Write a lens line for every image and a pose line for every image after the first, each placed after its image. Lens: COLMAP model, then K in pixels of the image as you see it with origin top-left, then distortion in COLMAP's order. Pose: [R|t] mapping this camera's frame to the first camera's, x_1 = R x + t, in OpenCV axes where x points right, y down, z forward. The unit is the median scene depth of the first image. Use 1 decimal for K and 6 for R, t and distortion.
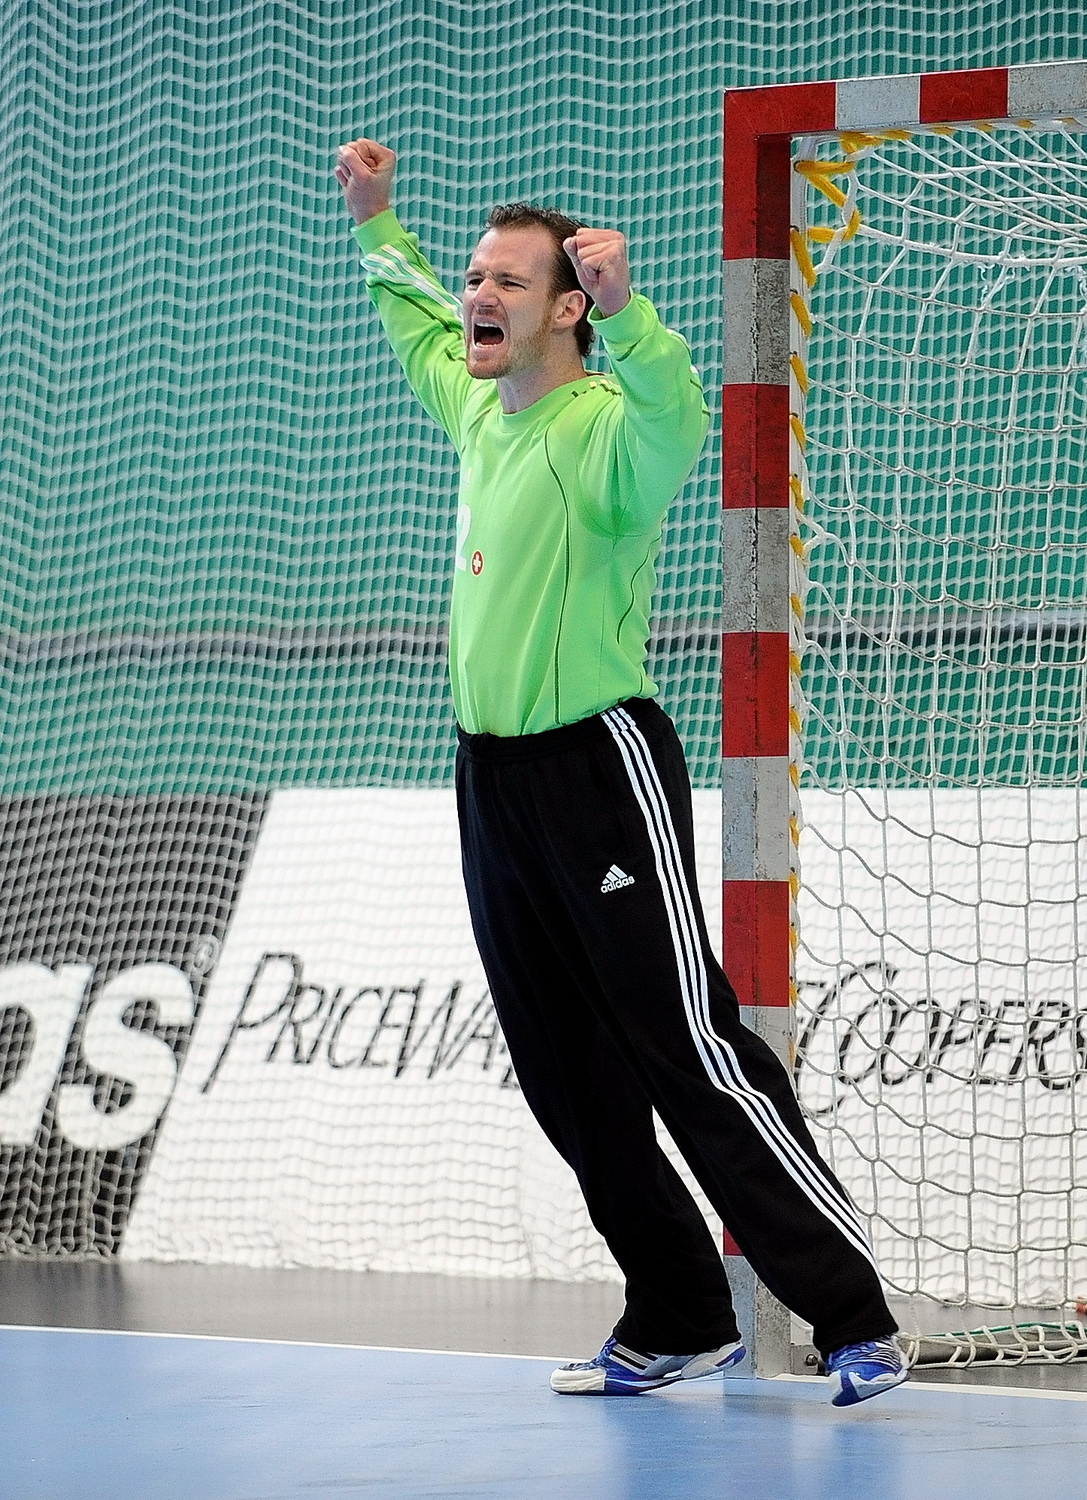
lens RADIAL K [[8266.4, 0, 528.1], [0, 8266.4, 751.4], [0, 0, 1]] dist [1.430267, 0.000000]
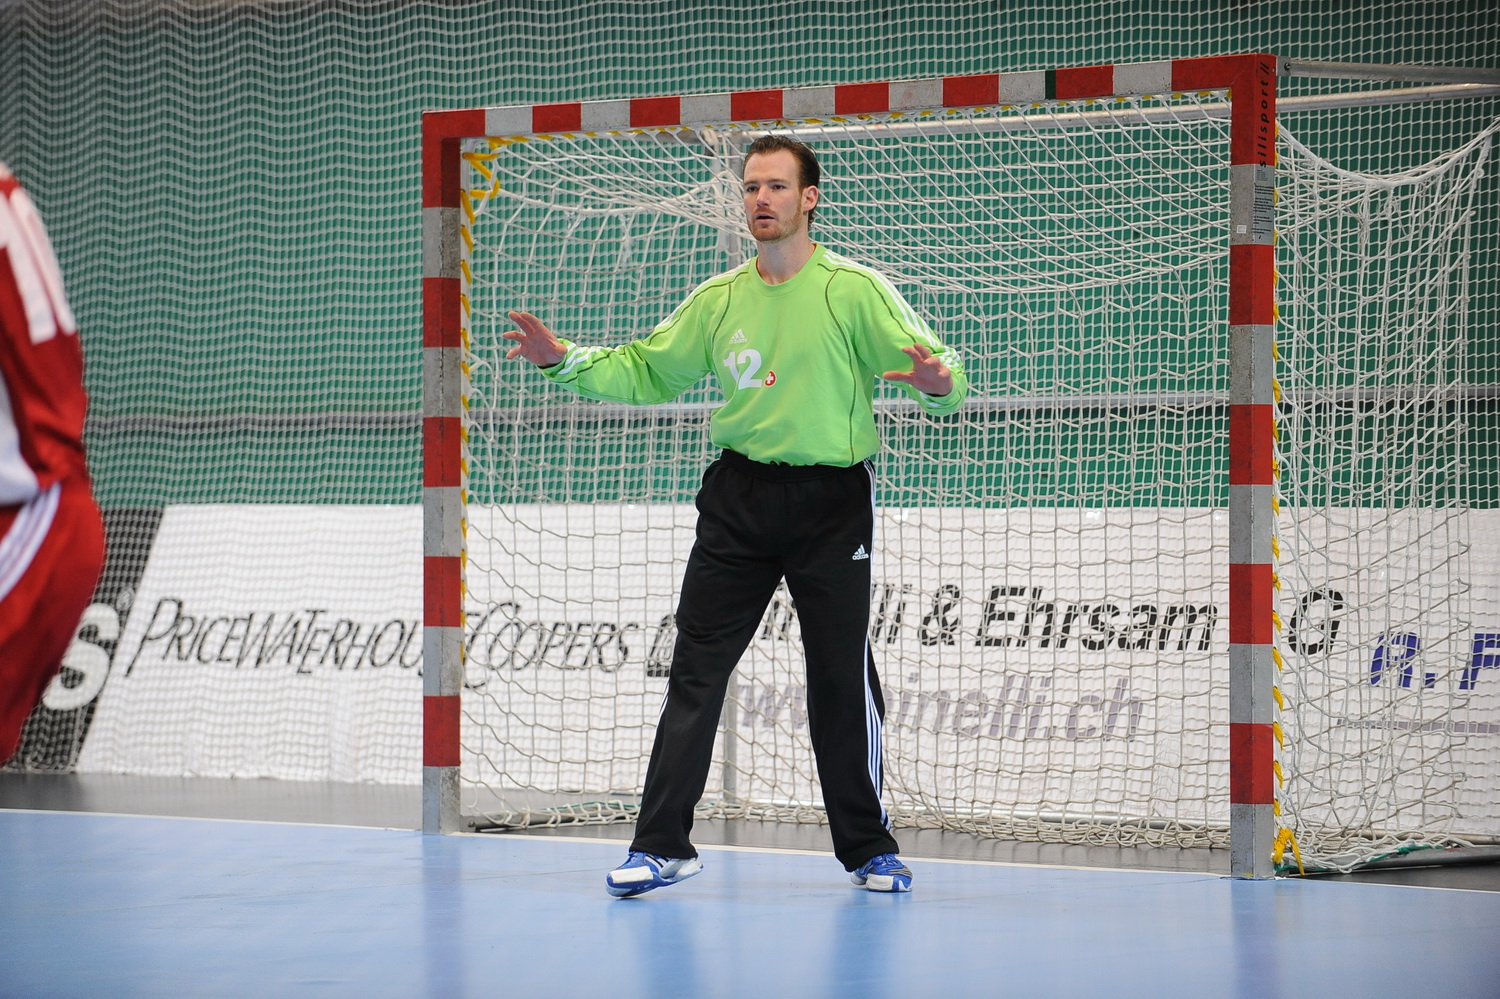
lens RADIAL K [[6402.1, 0, 748.4], [0, 6402.1, 501.7], [0, 0, 1]] dist [0.422928, 0.000000]
pose [[0.997015, 0.000421, 0.077208, -0.013021], [-0.001471, 0.999907, 0.013532, -0.014822], [-0.077196, -0.013605, 0.996923, -0.373562]]
